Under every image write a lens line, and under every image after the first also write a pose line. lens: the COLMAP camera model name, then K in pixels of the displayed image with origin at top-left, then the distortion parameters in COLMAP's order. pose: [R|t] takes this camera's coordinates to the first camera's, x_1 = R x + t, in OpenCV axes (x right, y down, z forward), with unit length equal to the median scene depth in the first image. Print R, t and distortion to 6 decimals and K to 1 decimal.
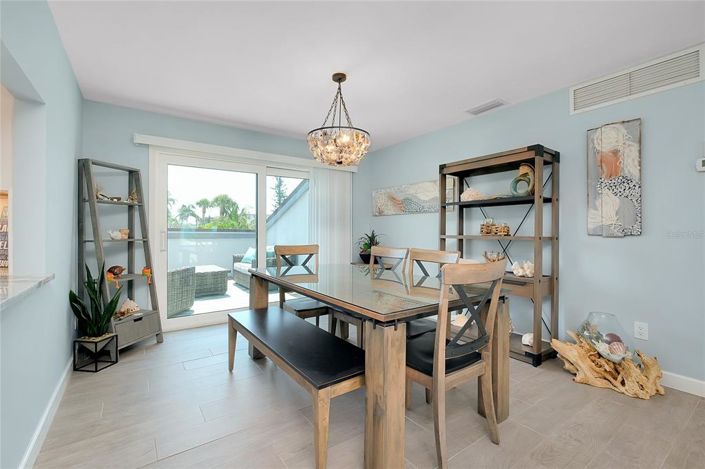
lens RADIAL K [[312.4, 0, 344.6], [0, 312.4, 230.2], [0, 0, 1]] dist [-0.000962, -0.000153]
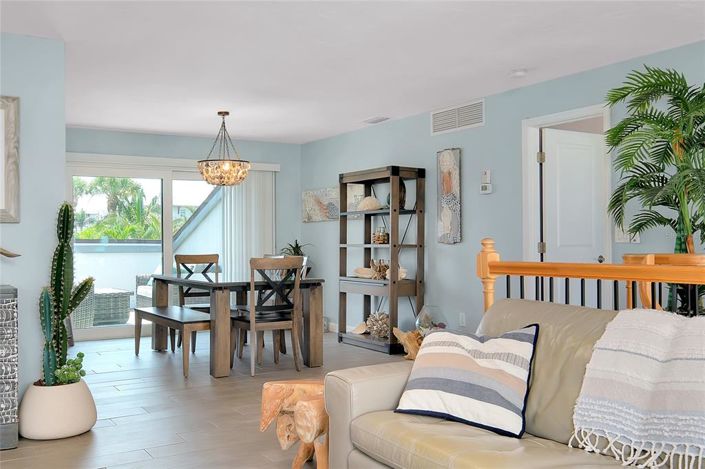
lens RADIAL K [[723.6, 0, 352.5], [0, 723.6, 234.5], [0, 0, 1]] dist [-0.018125, -0.007274]
pose [[0.998805, -0.009252, -0.047988, 0.479325], [0.008939, 0.999937, -0.006745, 0.000926], [0.048047, 0.006308, 0.998825, -1.381920]]
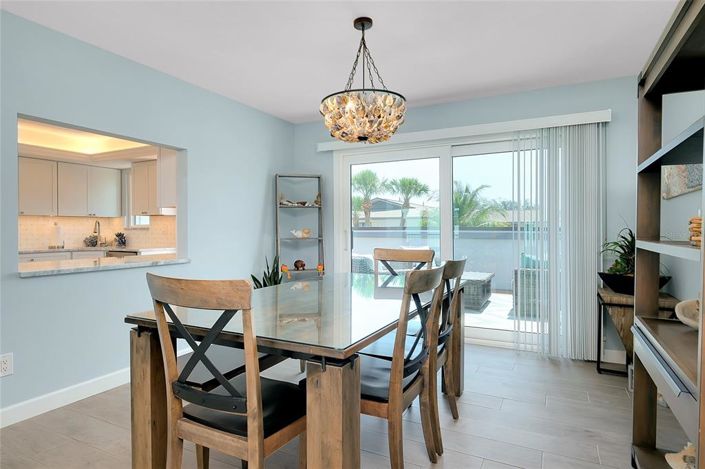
lens RADIAL K [[403.0, 0, 352.5], [0, 403.0, 234.5], [0, 0, 1]] dist [0.000322, 0.000063]
pose [[0.473049, 0.010462, -0.880974, 0.638696], [-0.000067, 0.999930, 0.011839, -0.001185], [0.881036, -0.005541, 0.473017, 0.415013]]
